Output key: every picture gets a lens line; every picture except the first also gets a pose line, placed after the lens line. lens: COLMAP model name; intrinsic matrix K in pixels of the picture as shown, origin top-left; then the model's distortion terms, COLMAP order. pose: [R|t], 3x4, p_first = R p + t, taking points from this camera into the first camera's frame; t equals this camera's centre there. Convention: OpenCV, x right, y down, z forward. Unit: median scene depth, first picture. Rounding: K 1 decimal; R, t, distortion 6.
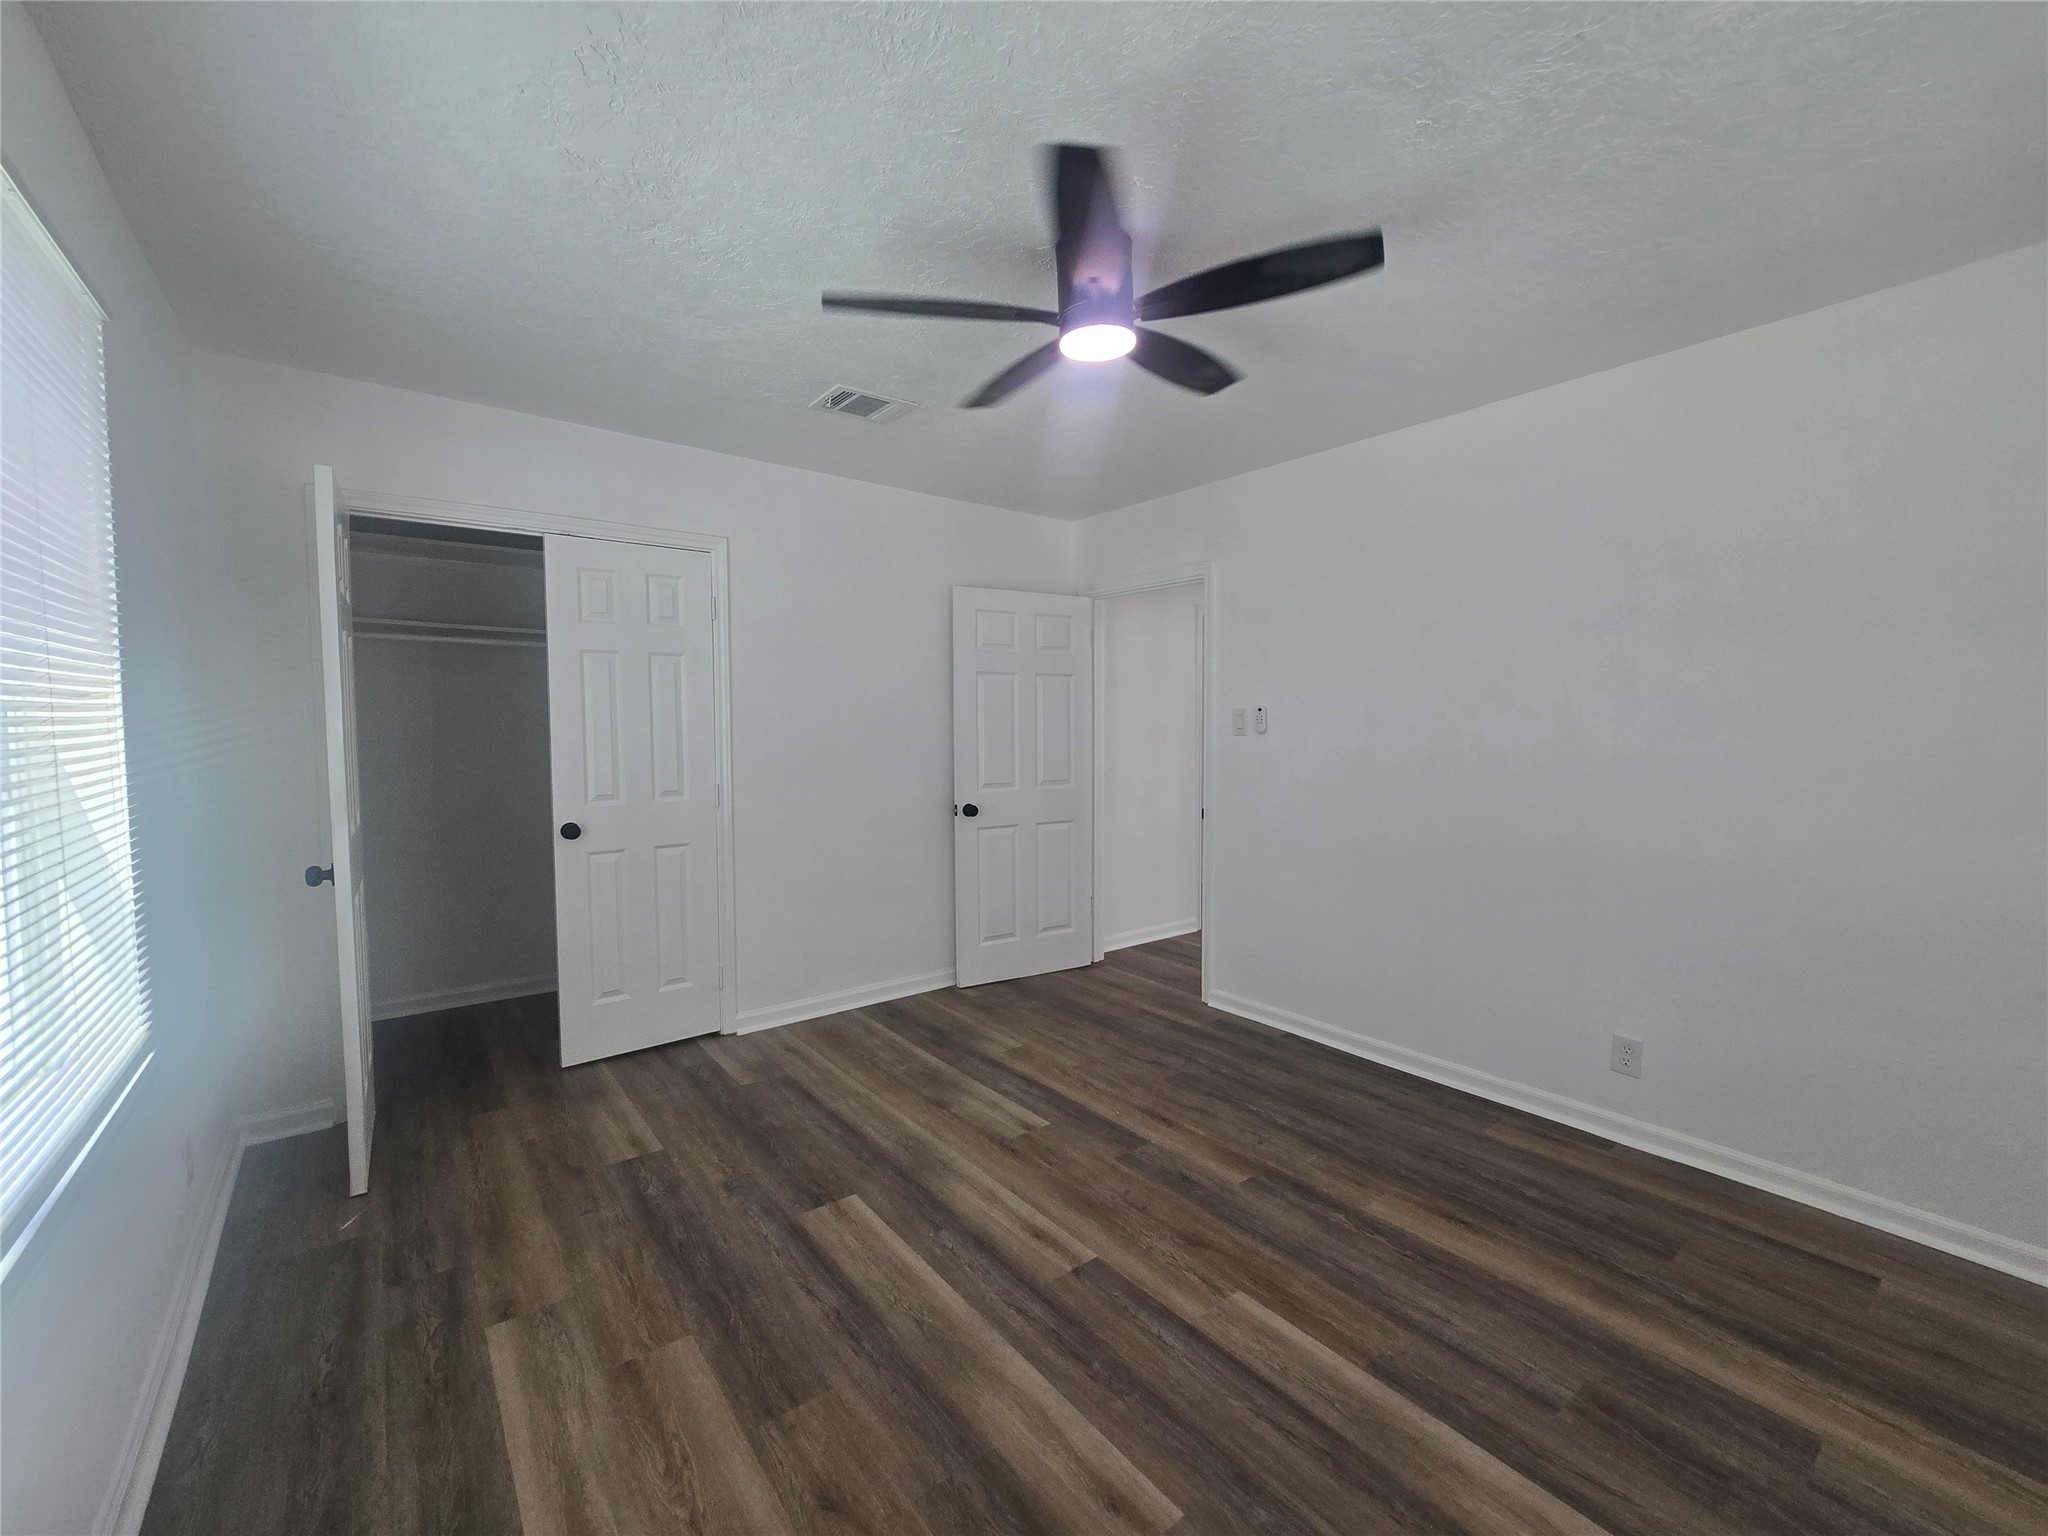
lens RADIAL K [[839.7, 0, 1023.2], [0, 839.7, 774.2], [0, 0, 1]] dist [-0.003562, 0.000553]
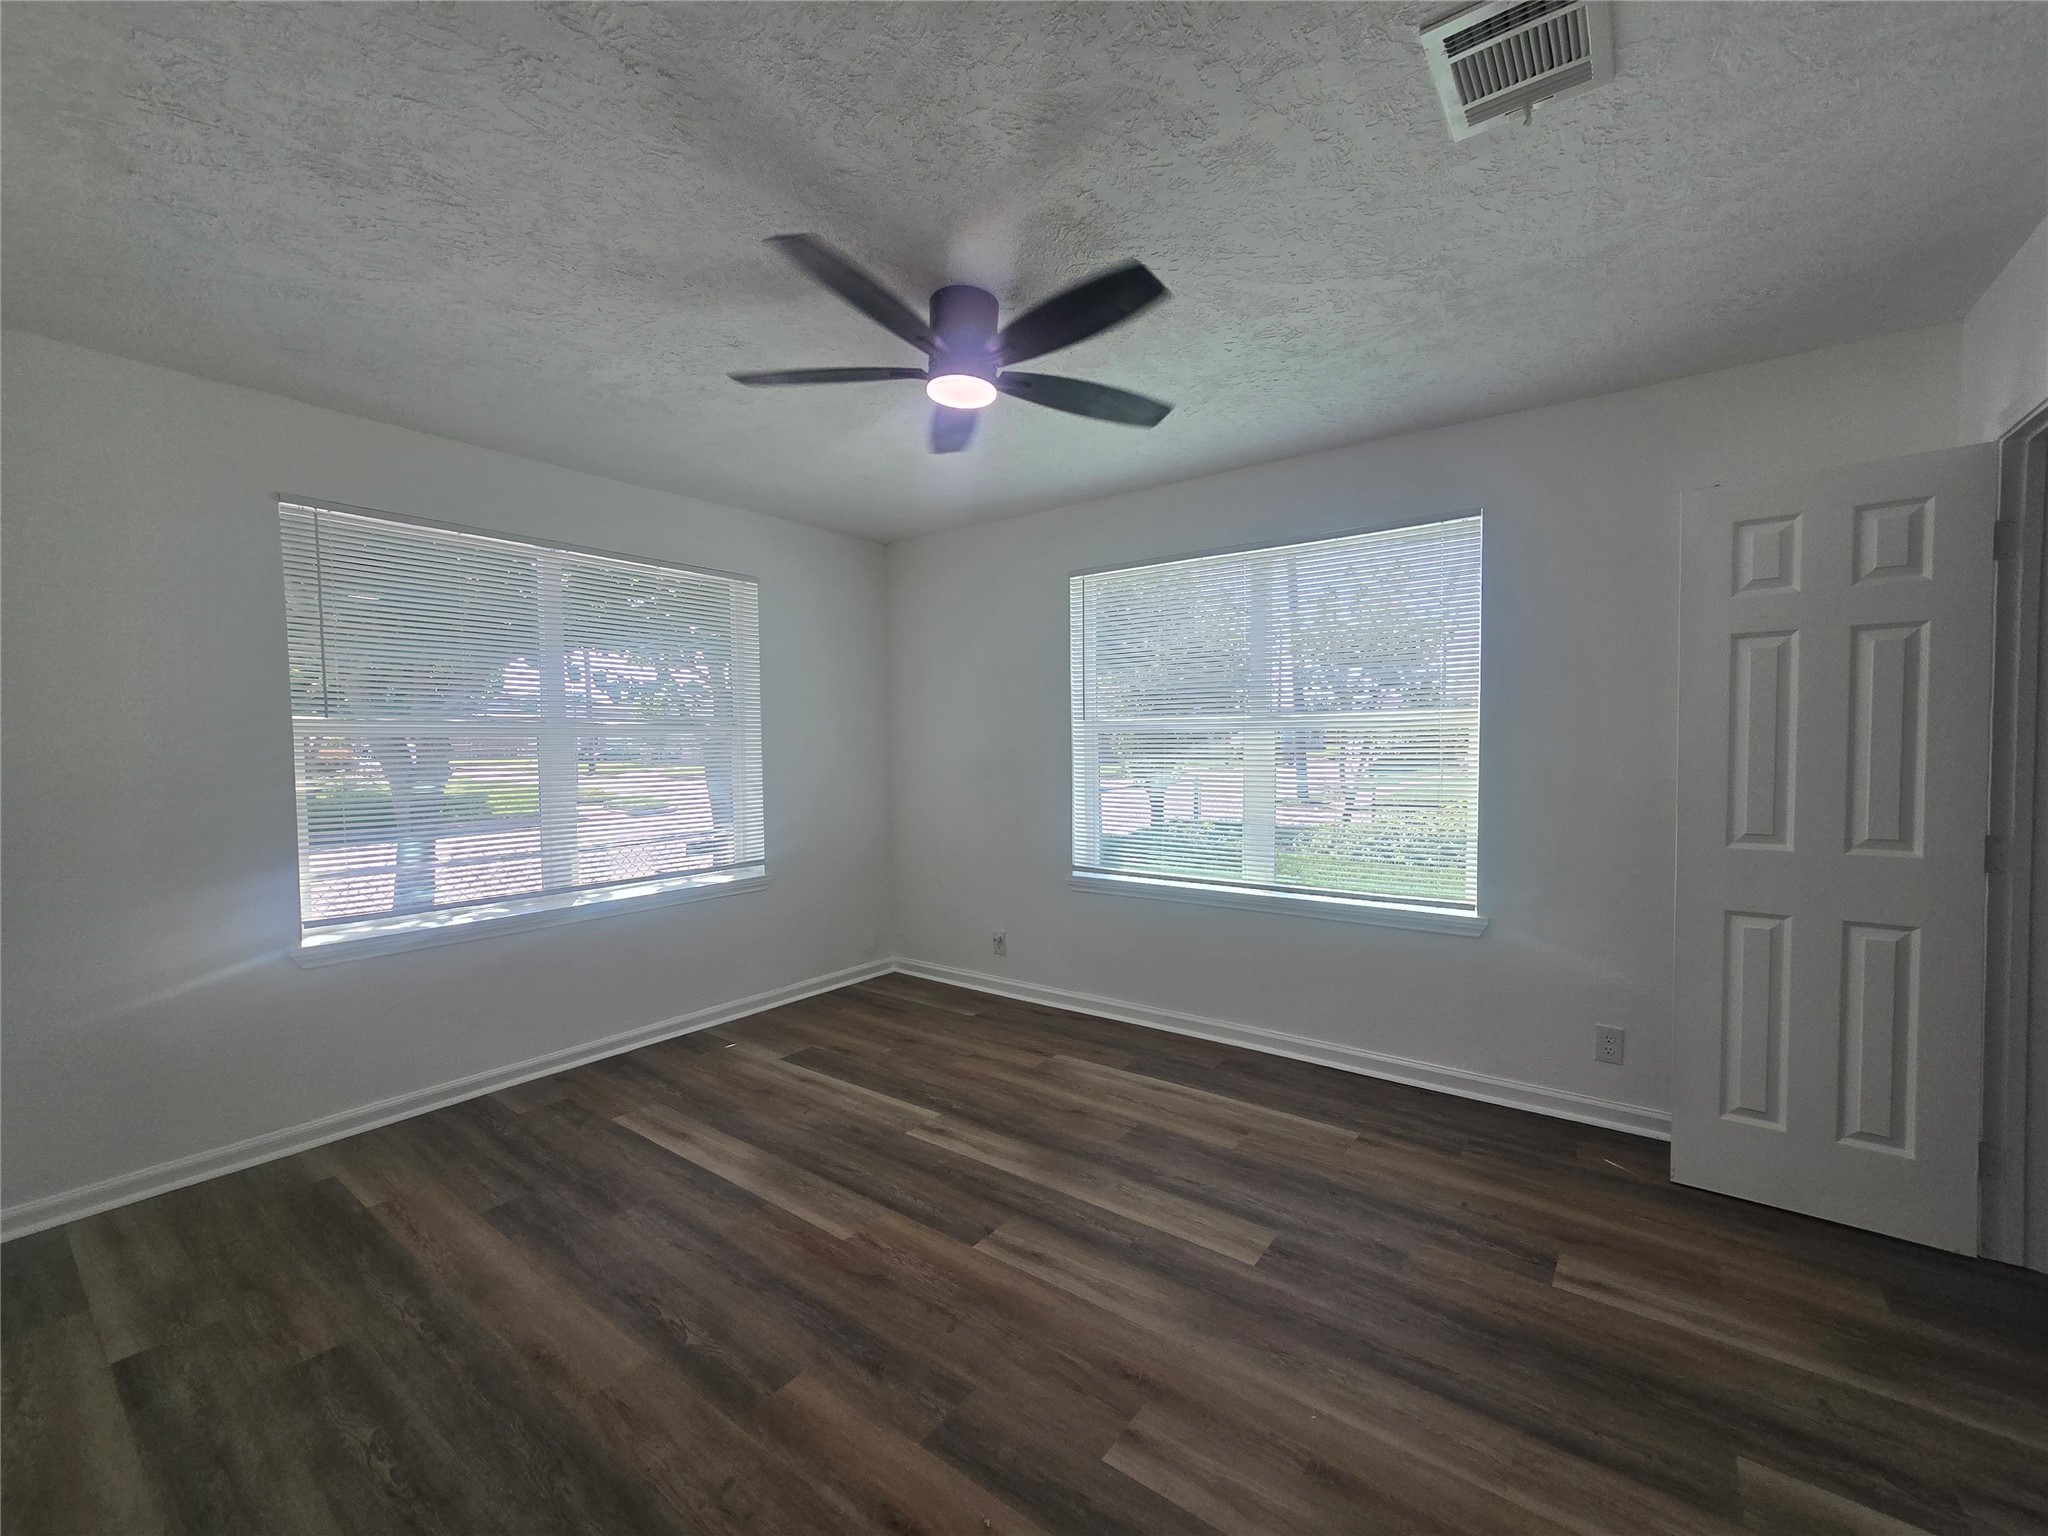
lens RADIAL K [[839.7, 0, 1042.4], [0, 839.7, 772.4], [0, 0, 1]] dist [-0.003562, 0.000553]
pose [[-0.957394, 0.021443, -0.287986, 0.286809], [-0.008926, 0.994566, 0.103726, -0.120712], [0.288645, 0.101877, -0.952000, 1.912947]]
